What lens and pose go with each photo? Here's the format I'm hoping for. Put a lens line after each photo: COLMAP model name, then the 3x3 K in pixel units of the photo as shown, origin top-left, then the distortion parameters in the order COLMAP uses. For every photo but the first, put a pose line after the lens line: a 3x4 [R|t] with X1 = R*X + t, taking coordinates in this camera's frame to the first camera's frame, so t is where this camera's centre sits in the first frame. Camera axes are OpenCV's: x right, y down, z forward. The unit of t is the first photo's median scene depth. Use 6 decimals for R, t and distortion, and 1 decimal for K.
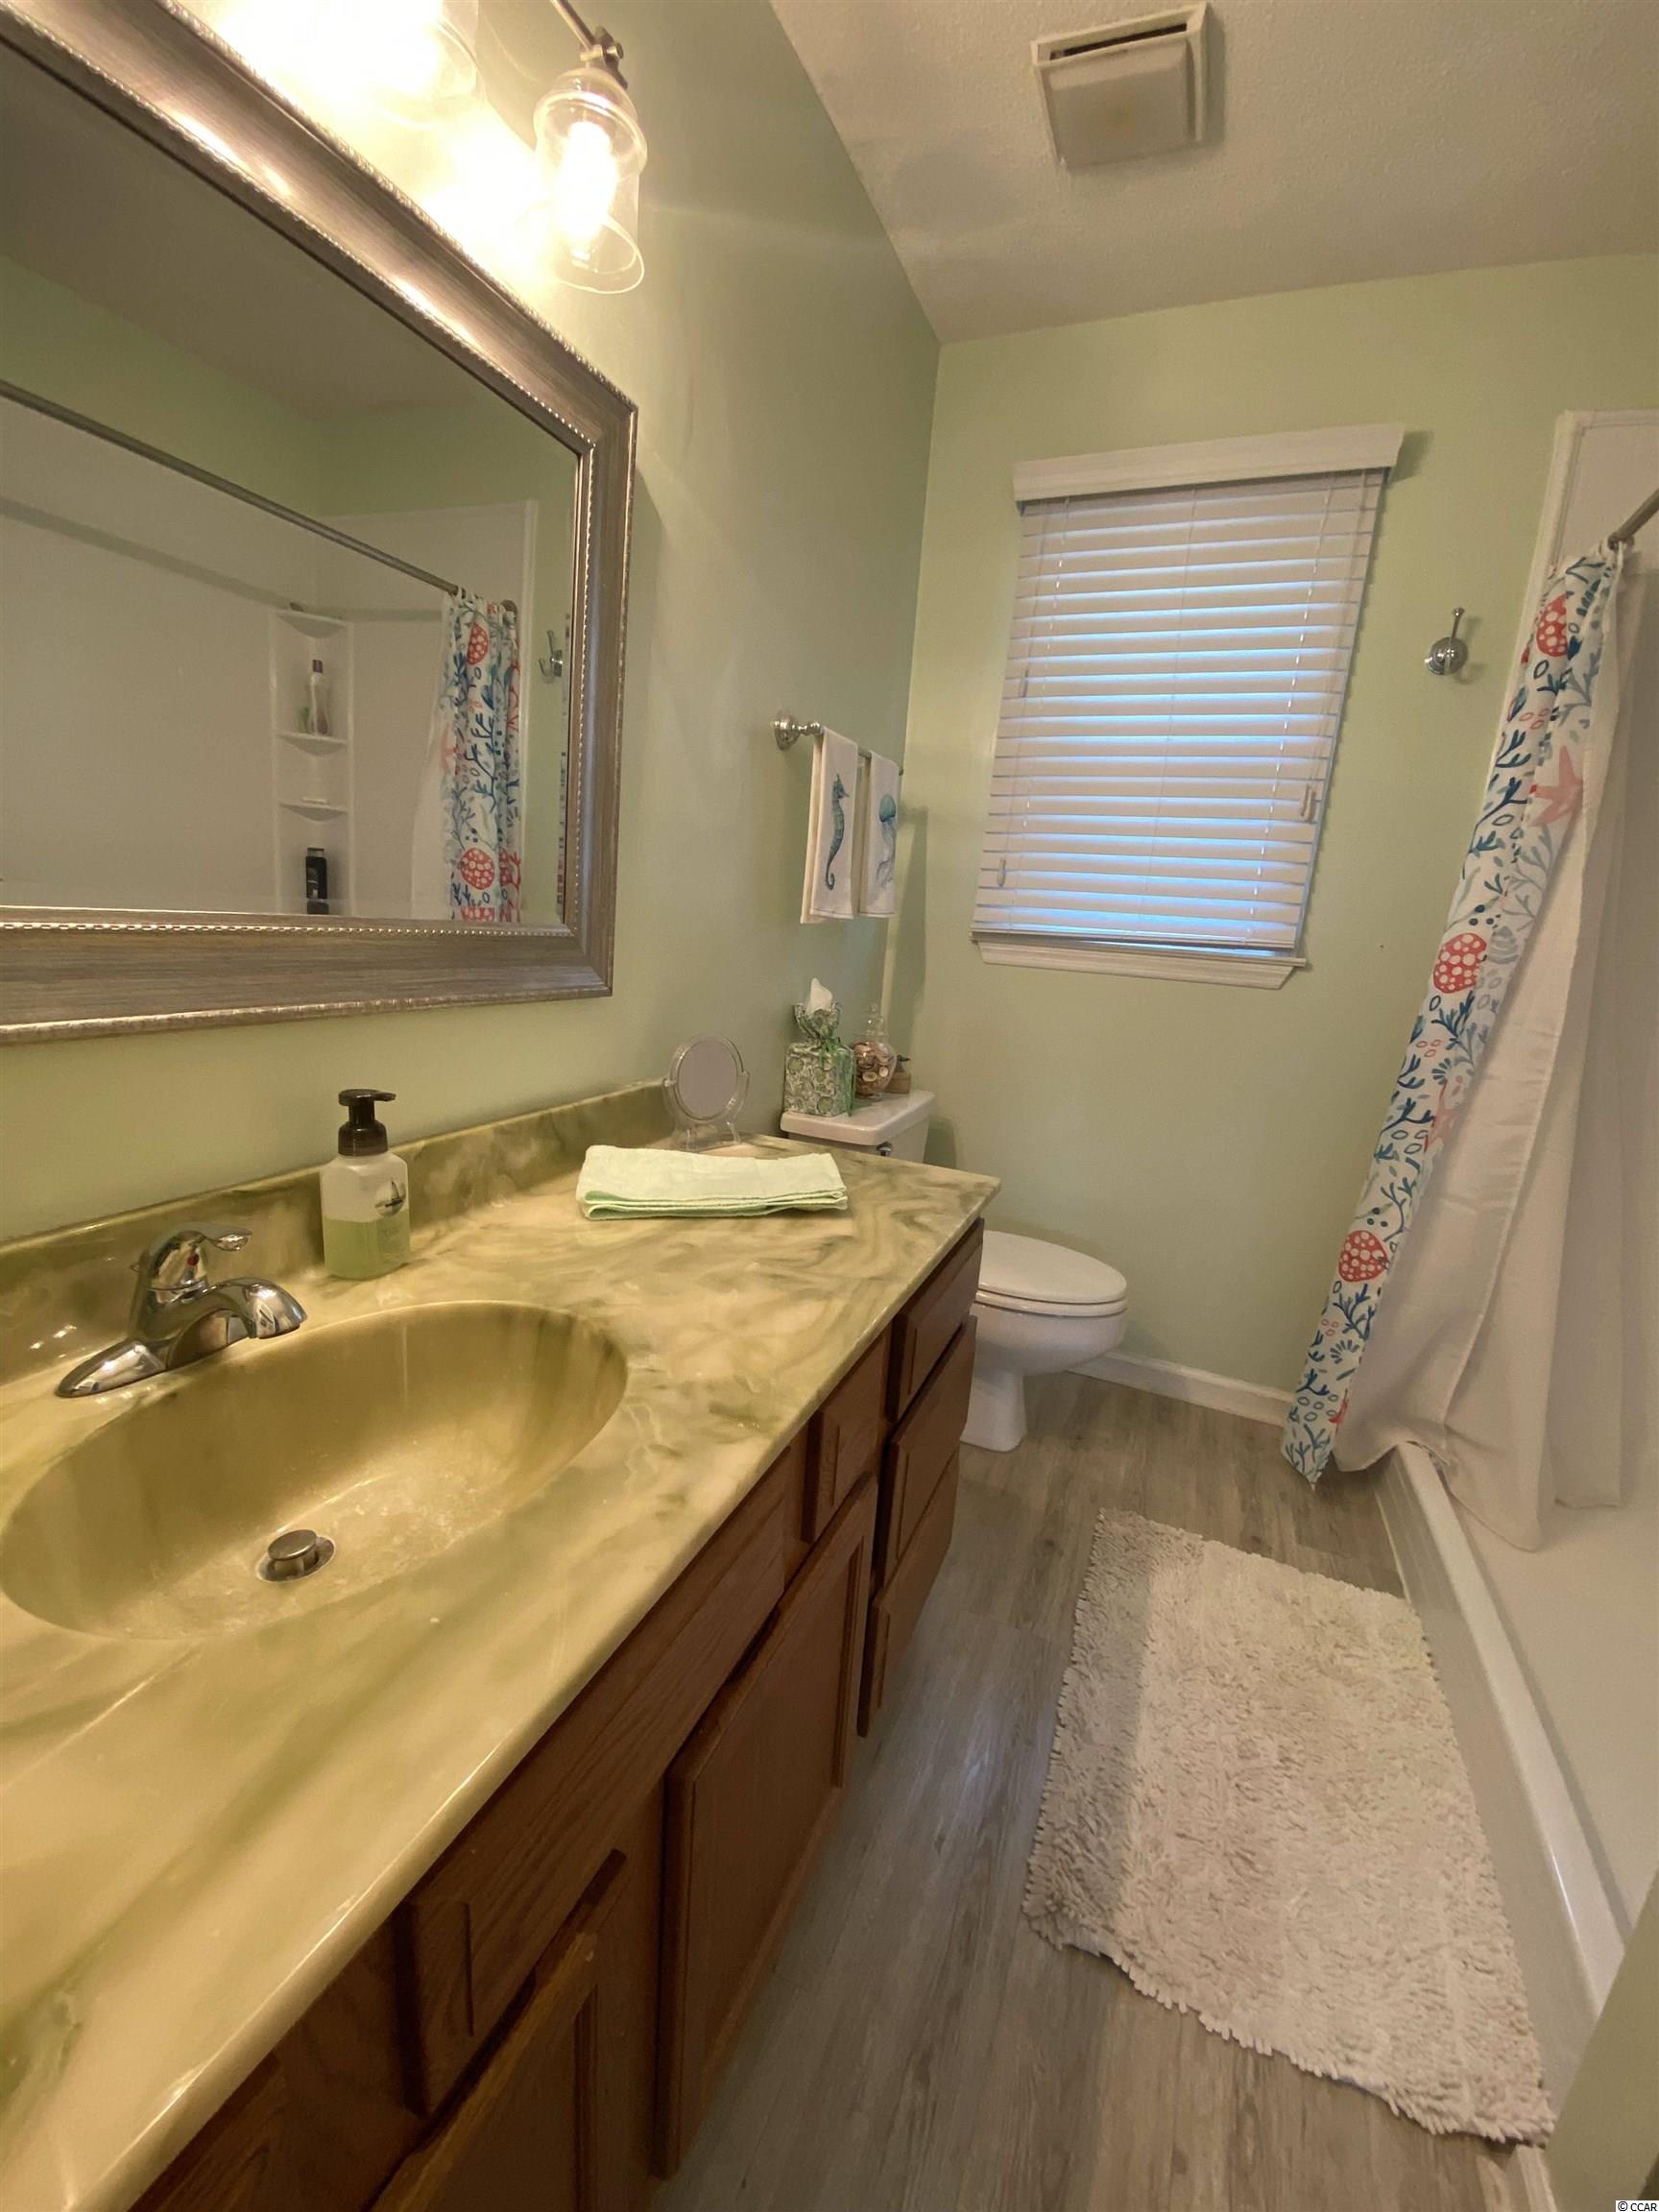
lens RADIAL K [[894.2, 0, 824.5], [0, 894.2, 1099.1], [0, 0, 1]] dist [0.024785, -0.022457]
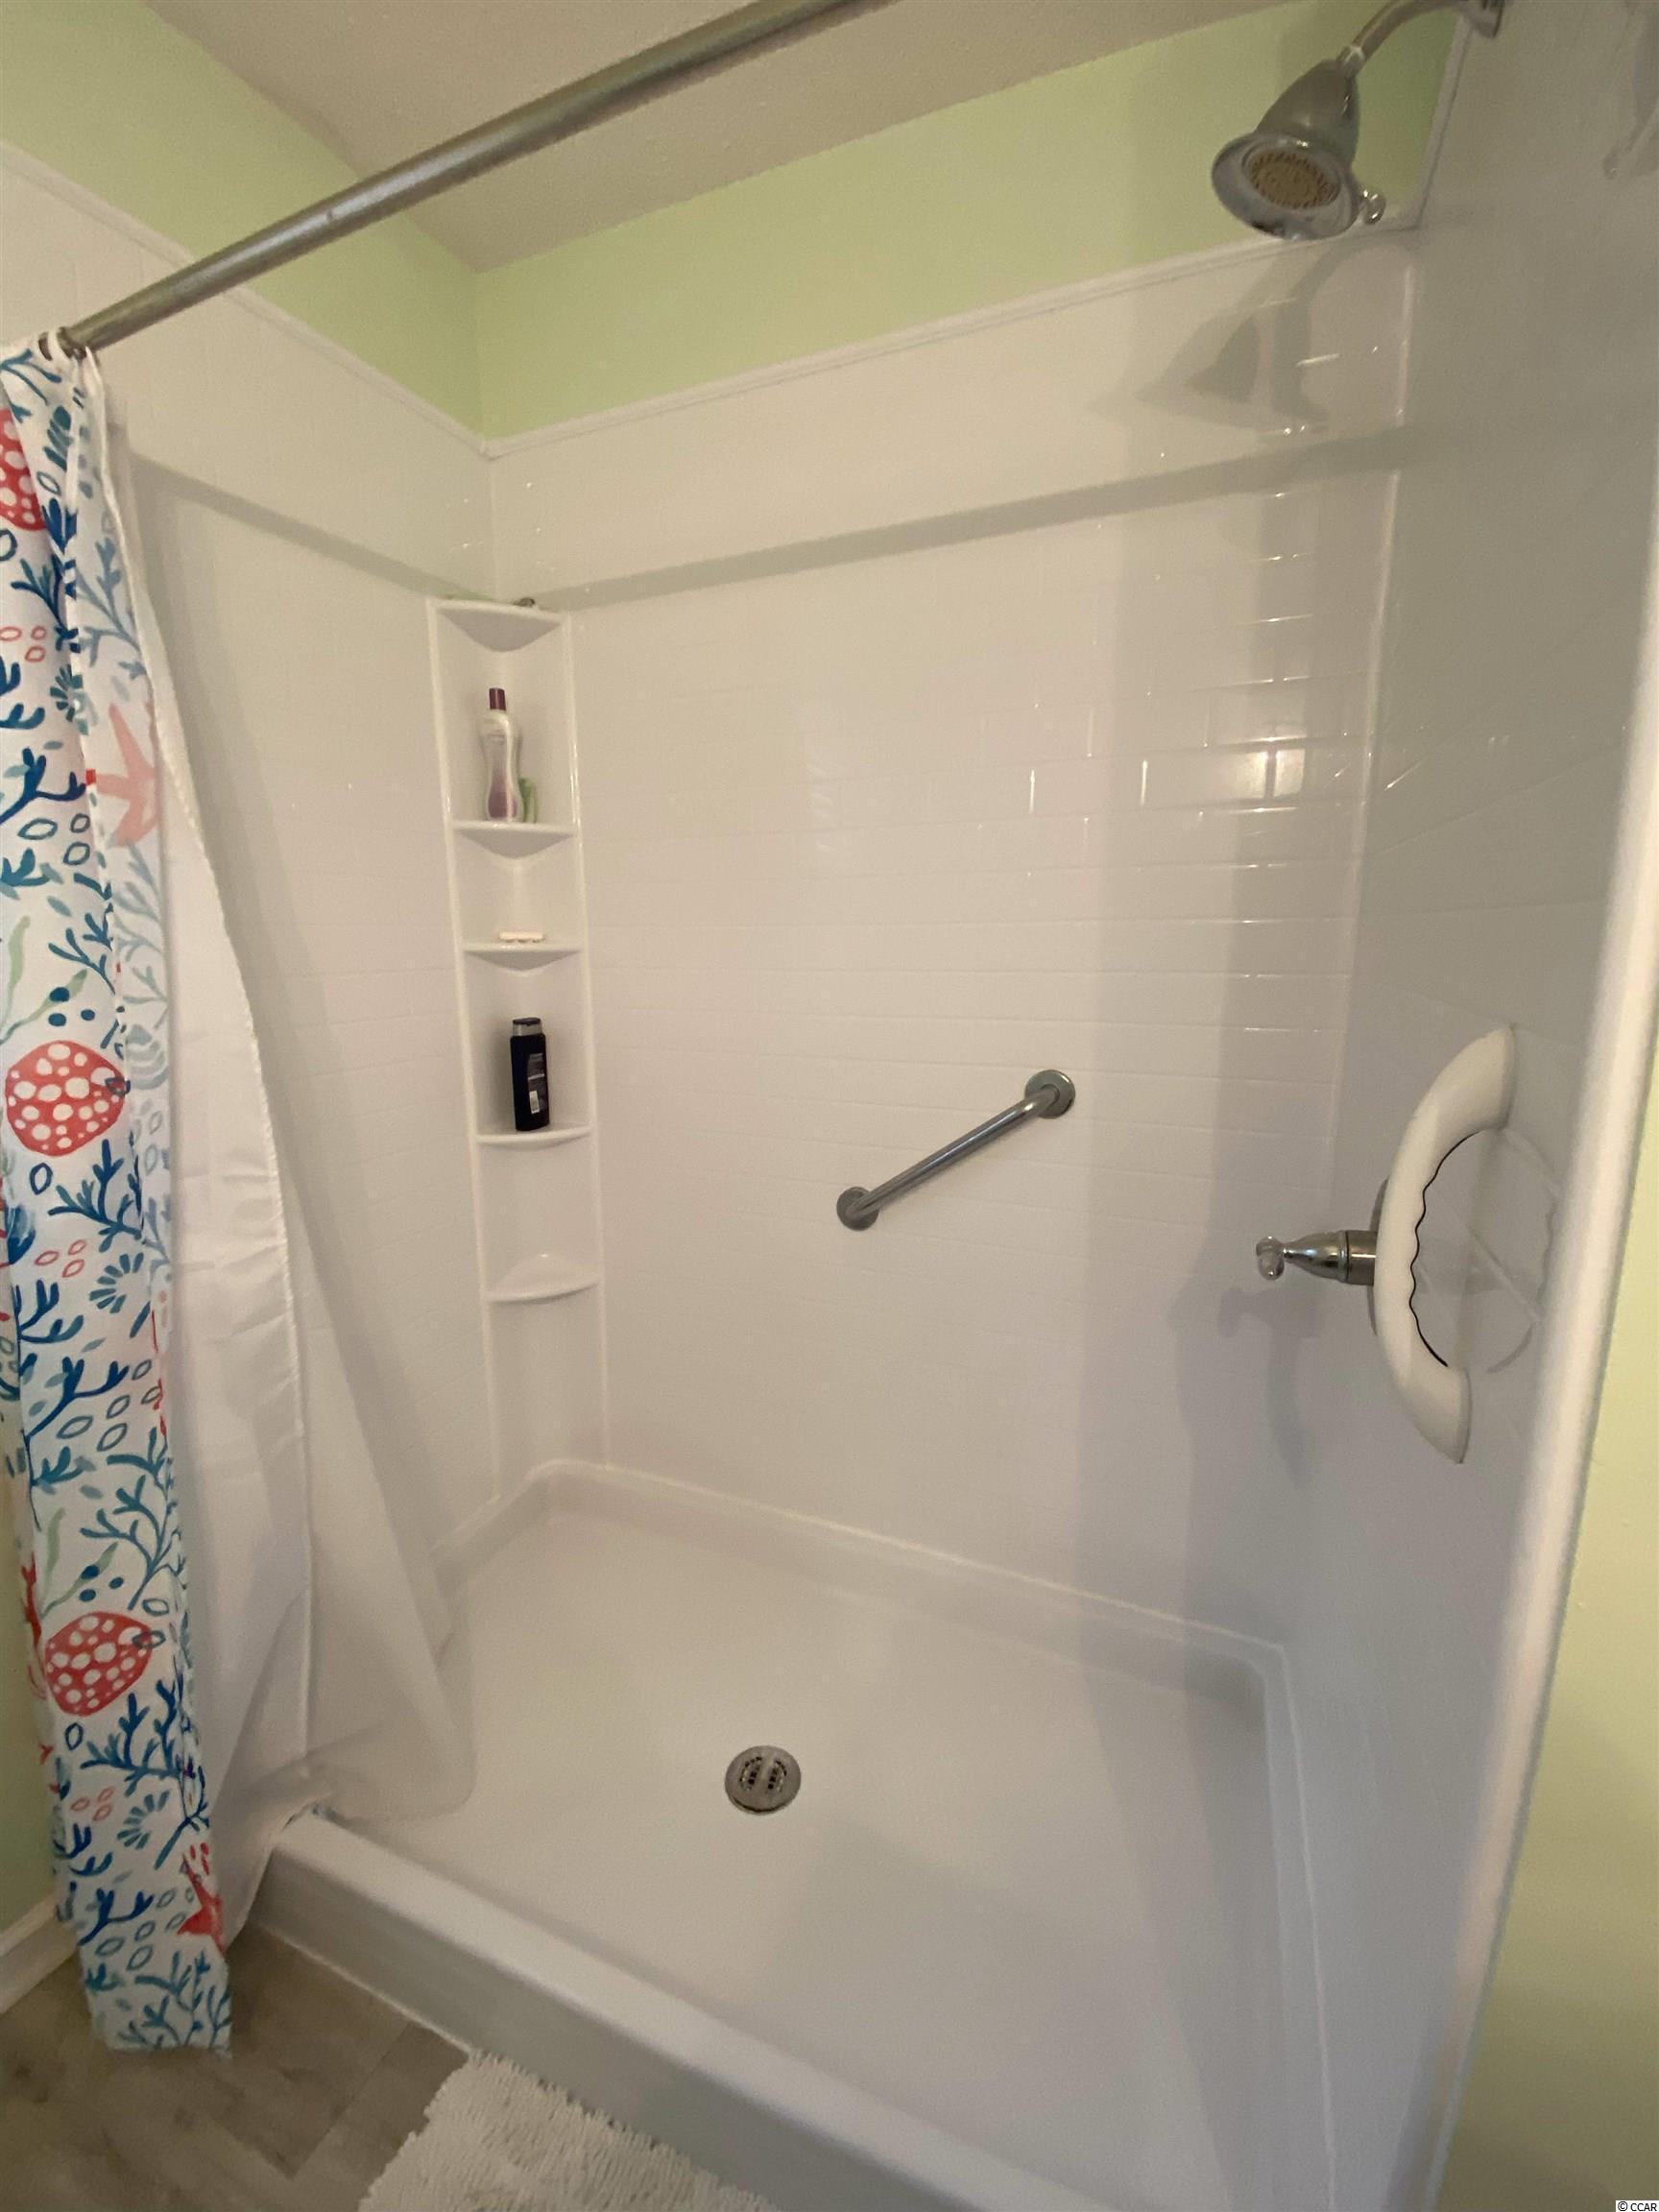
lens RADIAL K [[894.2, 0, 824.5], [0, 894.2, 1099.1], [0, 0, 1]] dist [0.024785, -0.022457]
pose [[-0.009351, -0.261005, 0.965292, 0.187741], [0.214002, 0.942446, 0.256901, -0.187772], [-0.976788, 0.208977, 0.047043, 0.530060]]
